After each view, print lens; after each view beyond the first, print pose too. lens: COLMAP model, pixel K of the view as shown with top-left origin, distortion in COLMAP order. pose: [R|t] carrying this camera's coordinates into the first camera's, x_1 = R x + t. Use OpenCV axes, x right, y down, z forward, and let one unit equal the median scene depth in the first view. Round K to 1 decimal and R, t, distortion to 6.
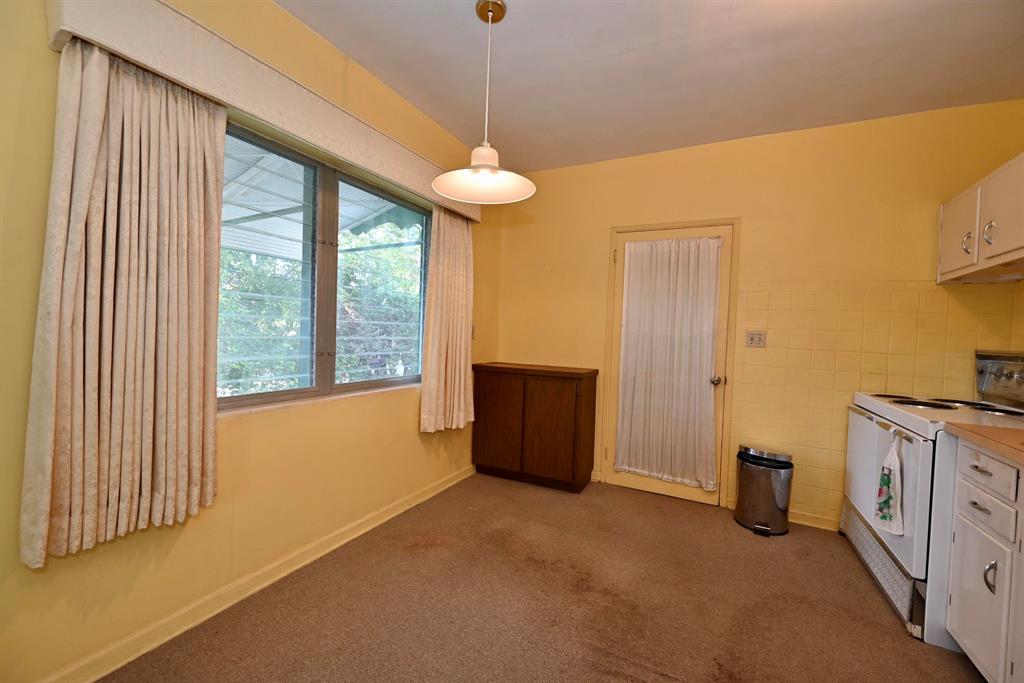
lens RADIAL K [[401.4, 0, 513.8], [0, 401.4, 343.8], [0, 0, 1]] dist [-0.001421, 0.000093]
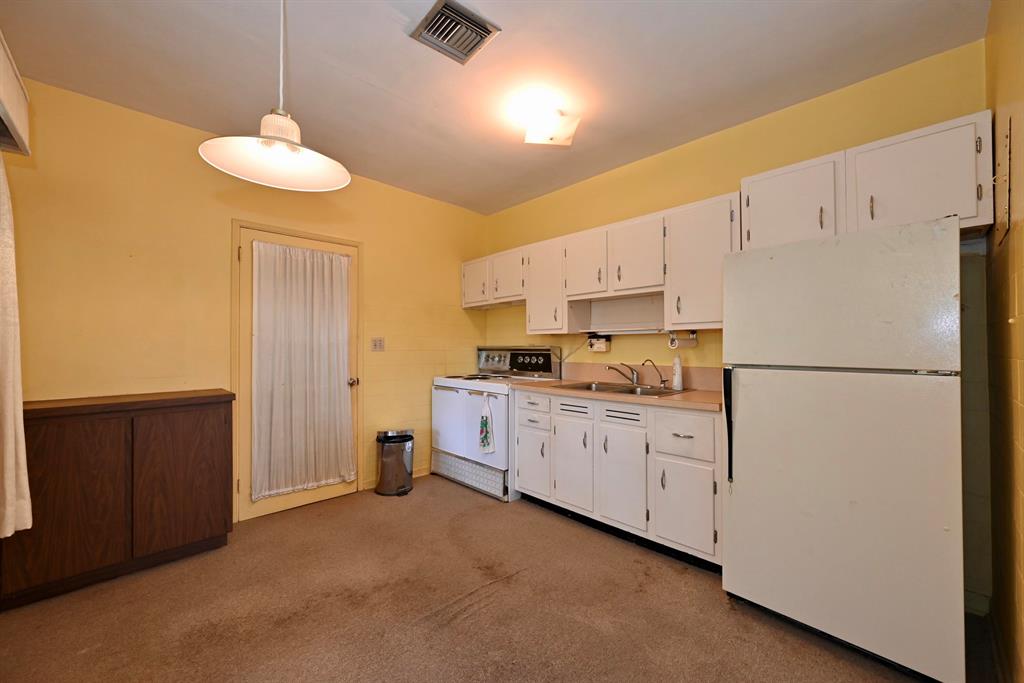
lens RADIAL K [[401.4, 0, 516.8], [0, 401.4, 340.8], [0, 0, 1]] dist [-0.001421, 0.000093]
pose [[0.322051, -0.028893, 0.946281, -0.432686], [0.040916, 0.999025, 0.016578, -0.025933], [-0.945838, 0.033379, 0.322920, 0.195693]]
